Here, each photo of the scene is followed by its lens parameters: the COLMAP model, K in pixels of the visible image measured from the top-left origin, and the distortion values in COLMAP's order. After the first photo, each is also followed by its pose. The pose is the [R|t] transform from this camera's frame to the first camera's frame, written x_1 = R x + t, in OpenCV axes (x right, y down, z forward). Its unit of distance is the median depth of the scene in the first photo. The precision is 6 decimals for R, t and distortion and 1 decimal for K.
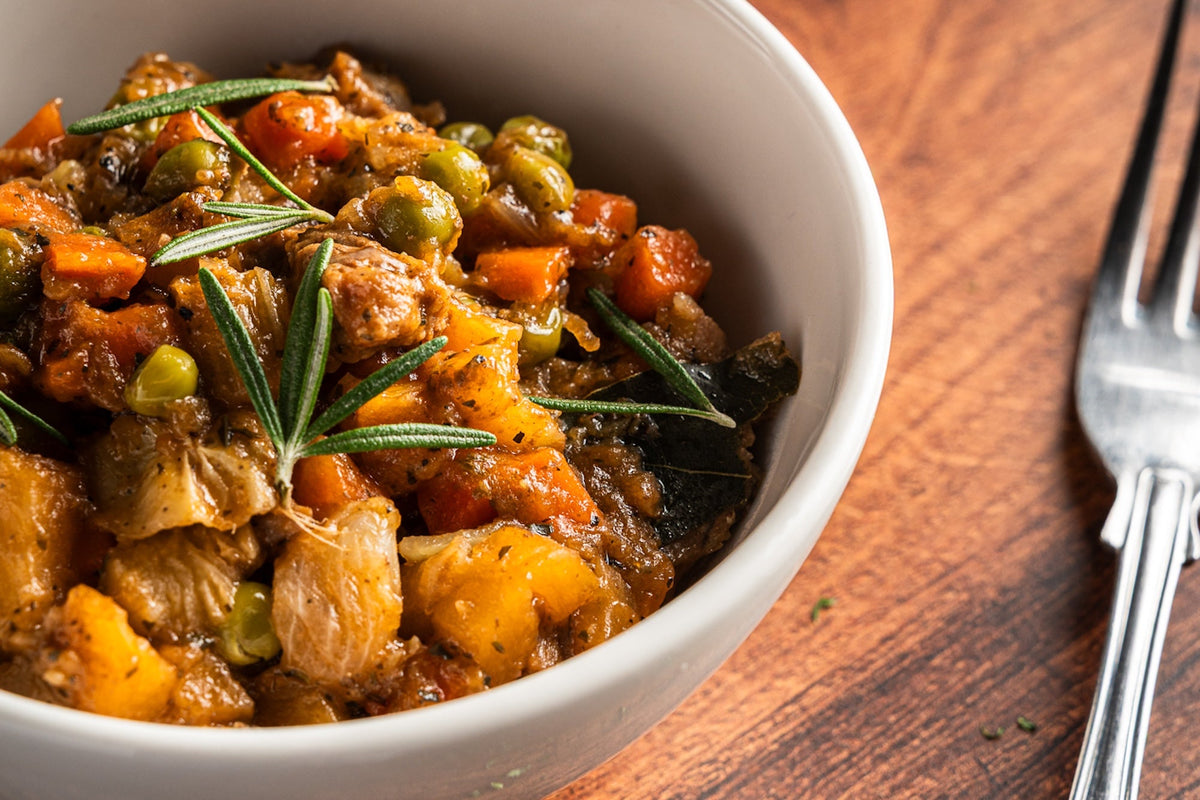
lens RADIAL K [[3661.0, 0, 598.8], [0, 3661.0, 400.2], [0, 0, 1]] dist [0.053755, -0.918335]
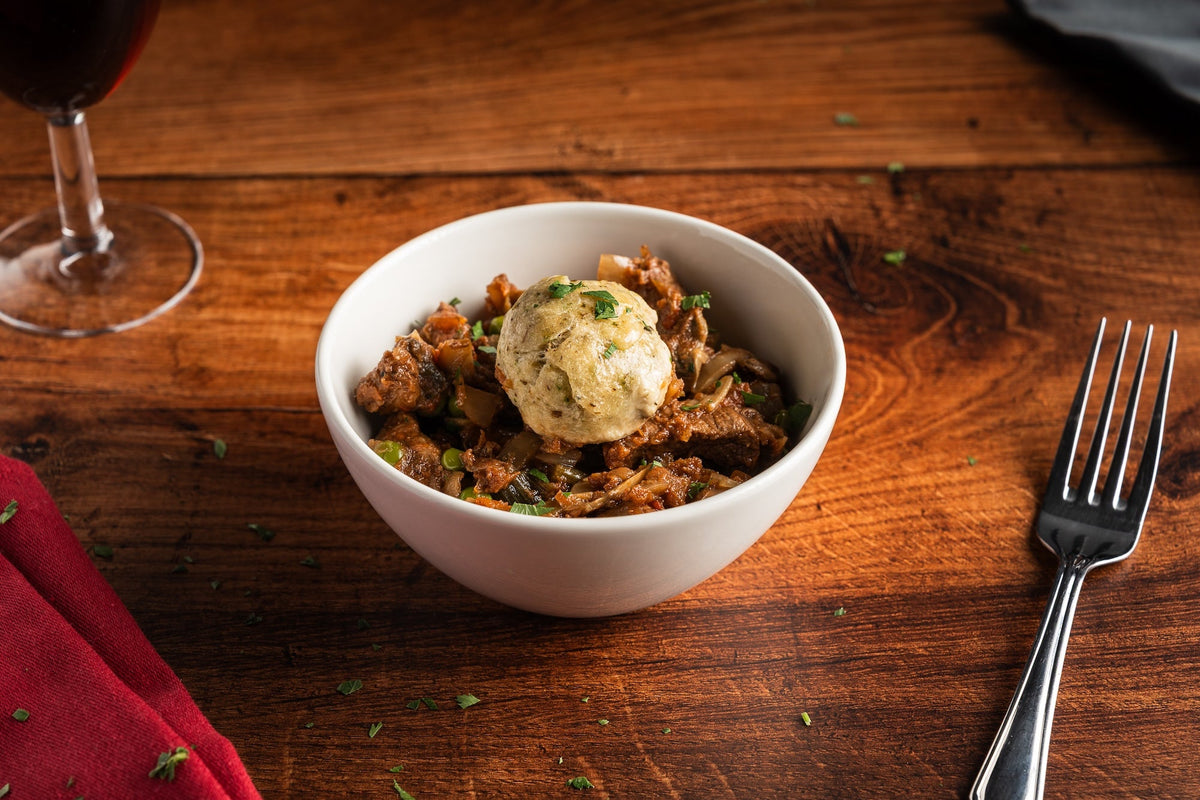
lens RADIAL K [[2361.6, 0, 605.1], [0, 2361.6, 416.3], [0, 0, 1]] dist [0.046229, -0.088210]
pose [[0.828191, 0.332631, -0.451061, 0.624554], [-0.404414, 0.911887, -0.070080, 0.100361], [0.388006, 0.240455, 0.889738, -0.310374]]
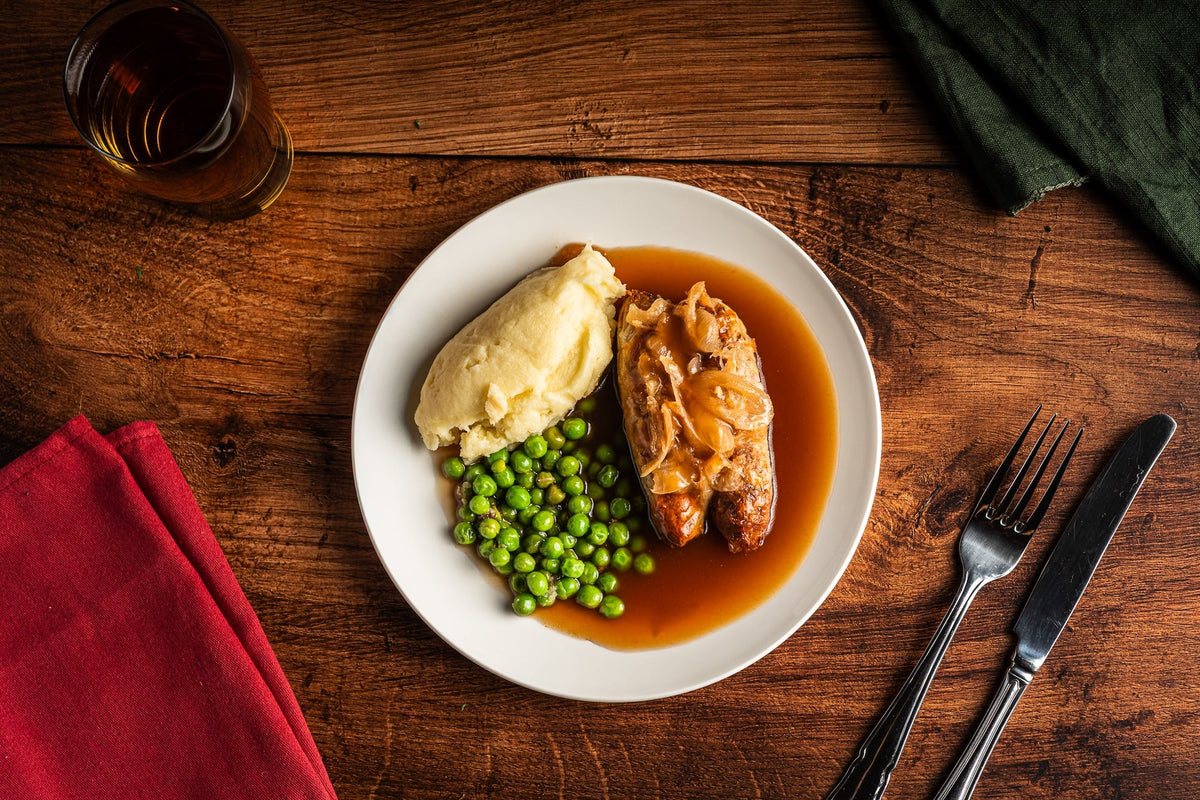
lens RADIAL K [[2416.3, 0, 605.0], [0, 2416.3, 414.6], [0, 0, 1]] dist [0.043736, -0.112657]
pose [[0.781527, 0.598770, -0.175184, 0.356435], [-0.385287, 0.684086, 0.619338, -1.578004], [0.490682, -0.416534, 0.765330, -0.800562]]
